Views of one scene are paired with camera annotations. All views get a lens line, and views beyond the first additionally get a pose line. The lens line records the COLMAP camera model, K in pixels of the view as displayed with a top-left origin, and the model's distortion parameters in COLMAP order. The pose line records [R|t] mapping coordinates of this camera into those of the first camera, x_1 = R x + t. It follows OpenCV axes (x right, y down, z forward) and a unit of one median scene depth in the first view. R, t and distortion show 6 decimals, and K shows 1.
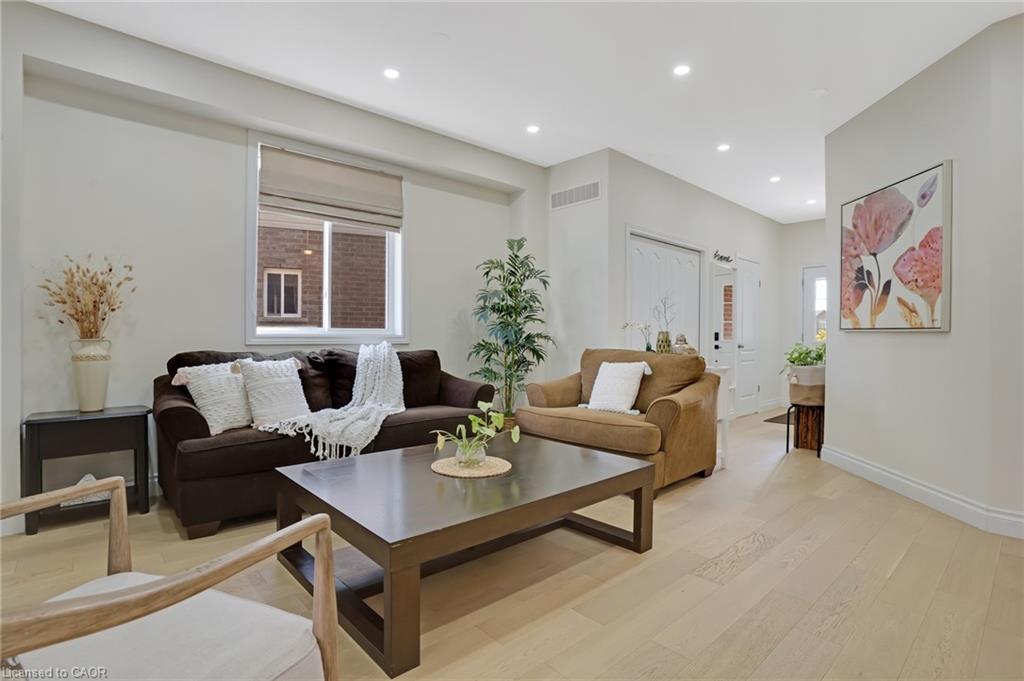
lens RADIAL K [[519.1, 0, 512.9], [0, 519.1, 335.1], [0, 0, 1]] dist [0.000844, 0.001177]
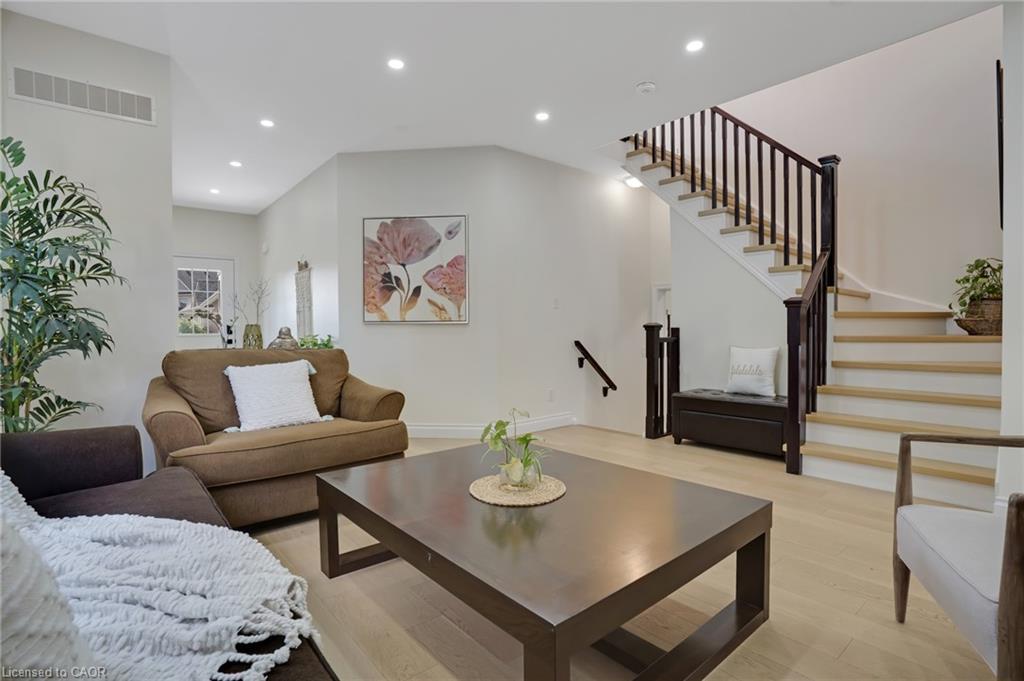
lens RADIAL K [[519.1, 0, 512.9], [0, 519.1, 335.1], [0, 0, 1]] dist [0.000844, 0.001177]
pose [[0.060608, -0.023929, 0.997875, -0.608181], [0.010864, 0.999669, 0.023312, -0.005277], [-0.998103, 0.009428, 0.060848, 0.647660]]
